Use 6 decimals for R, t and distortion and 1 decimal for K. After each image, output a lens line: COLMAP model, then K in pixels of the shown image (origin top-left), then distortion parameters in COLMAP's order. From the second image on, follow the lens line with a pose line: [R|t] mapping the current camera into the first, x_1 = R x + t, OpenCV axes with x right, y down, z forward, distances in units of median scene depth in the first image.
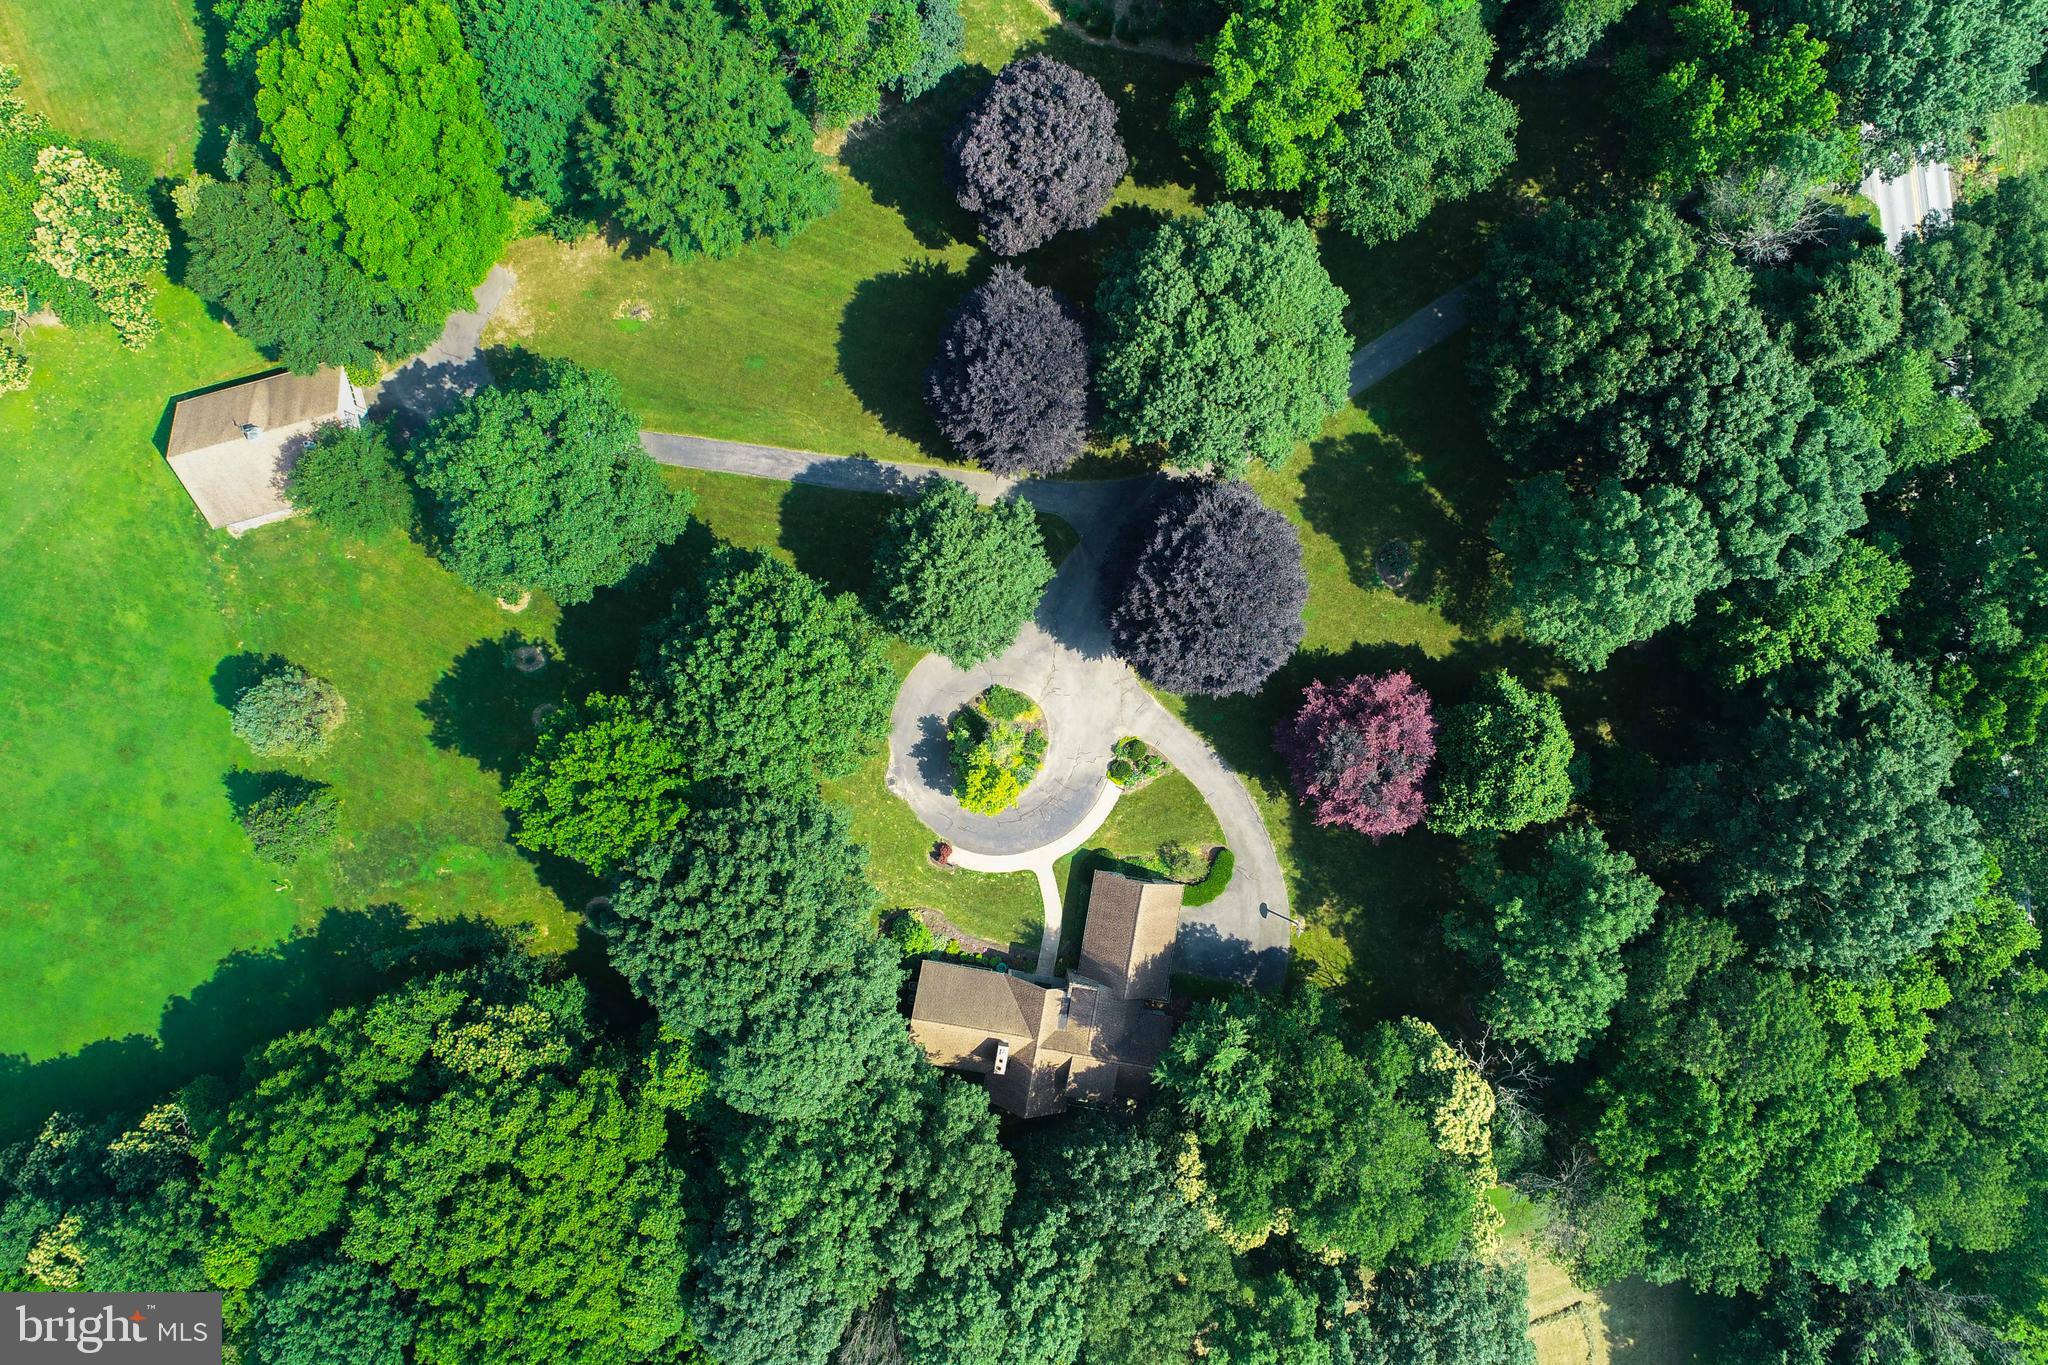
lens RADIAL K [[1378.2, 0, 1020.9], [0, 1378.2, 685.8], [0, 0, 1]] dist [0.011354, -0.010538]
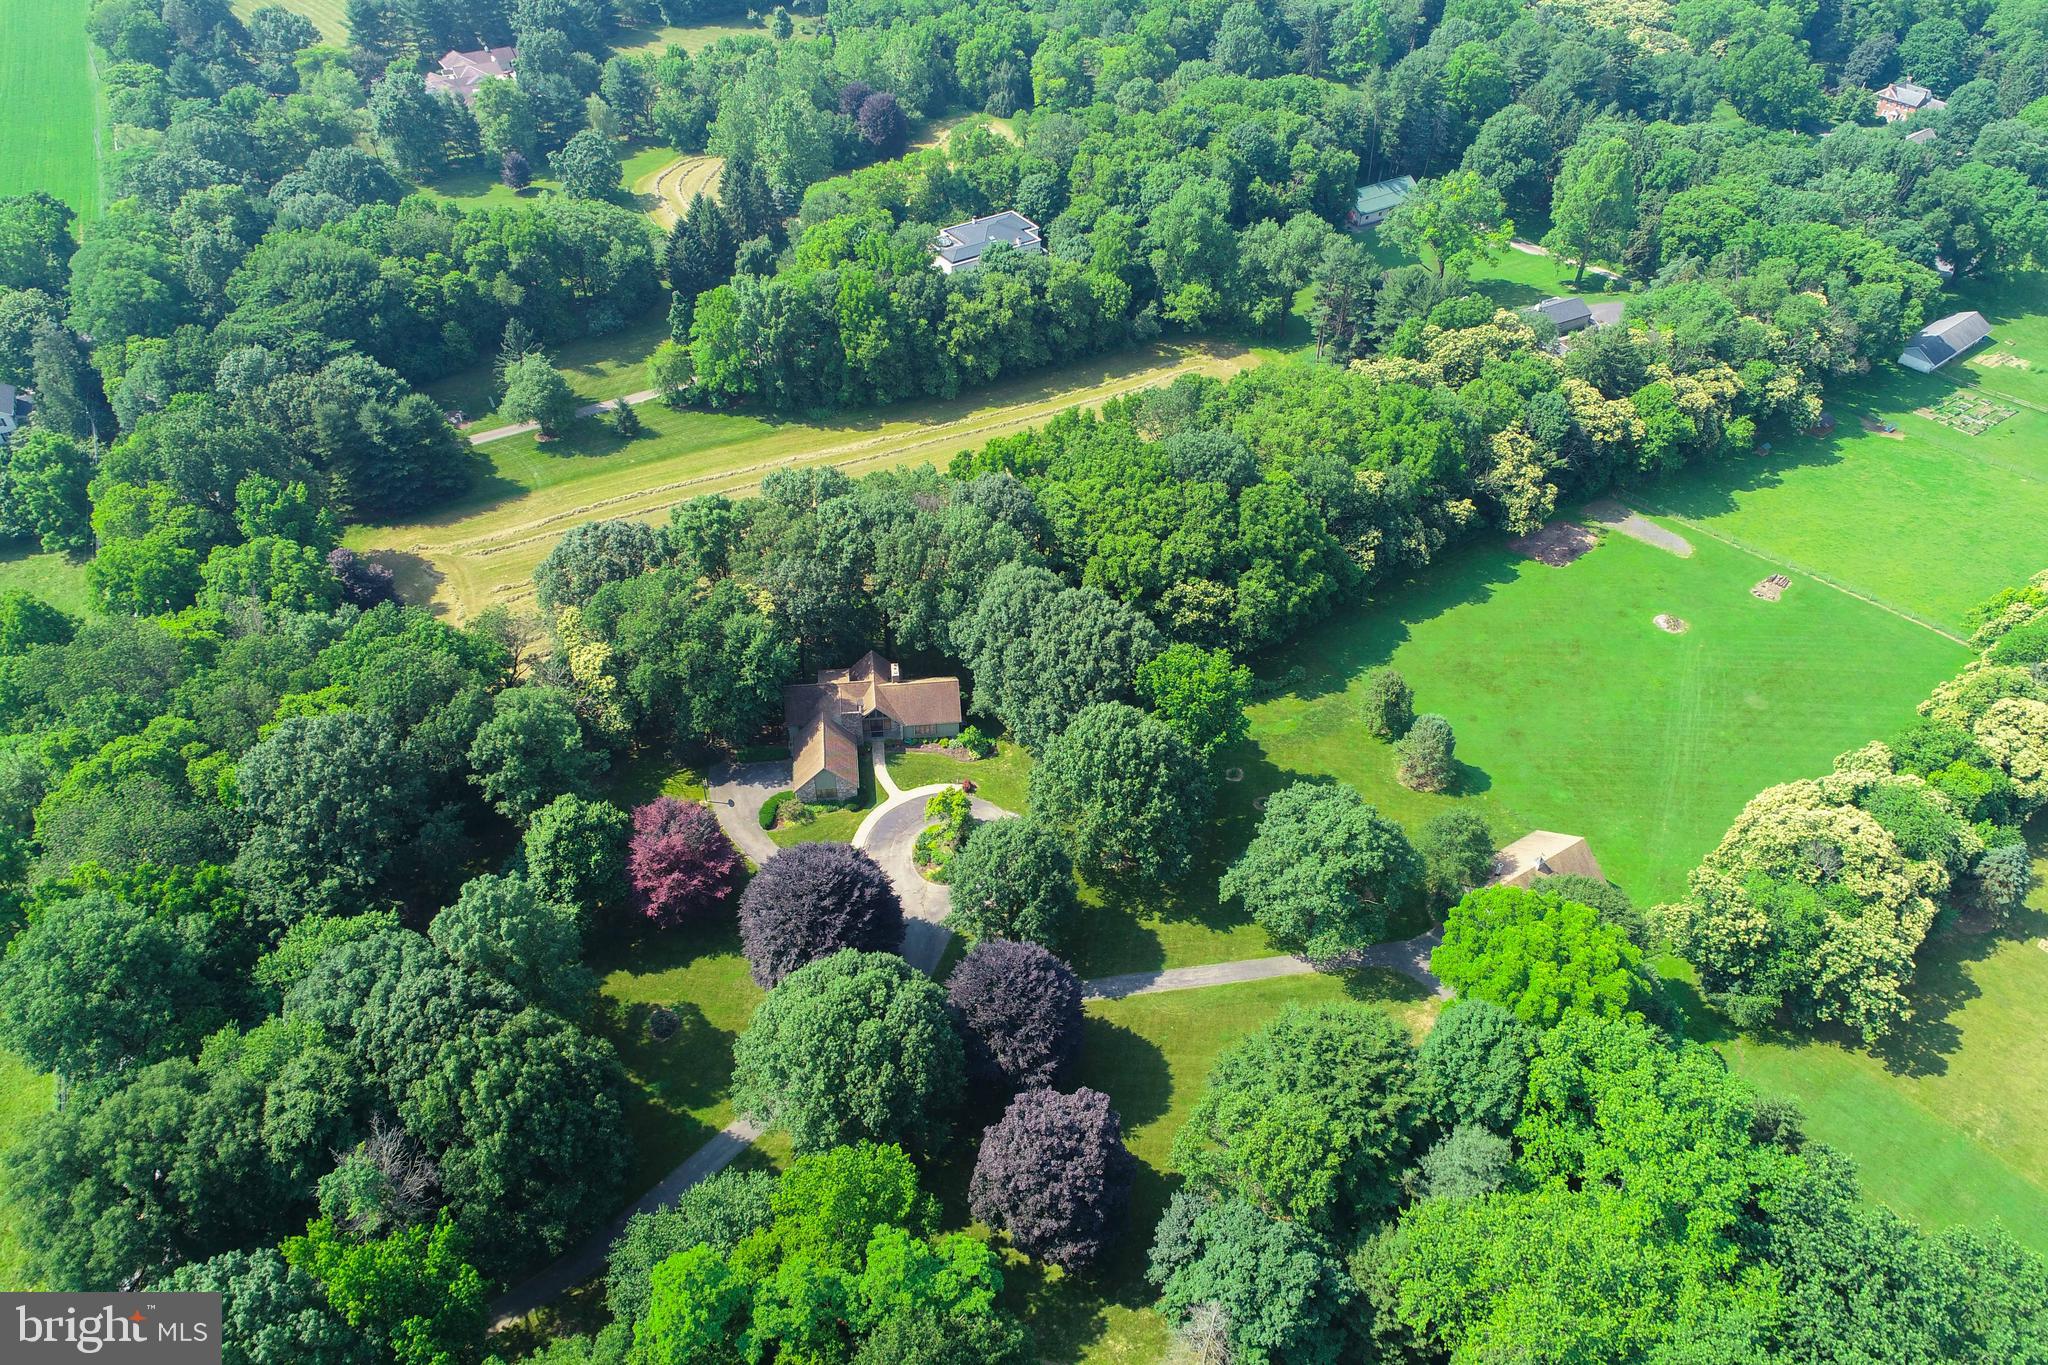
lens RADIAL K [[1378.2, 0, 1020.9], [0, 1378.2, 685.8], [0, 0, 1]] dist [0.011354, -0.010538]
pose [[-0.956976, 0.170407, -0.234859, 0.206351], [-0.288194, -0.652417, 0.700925, -0.821083], [-0.033783, 0.738454, 0.673458, -0.021146]]
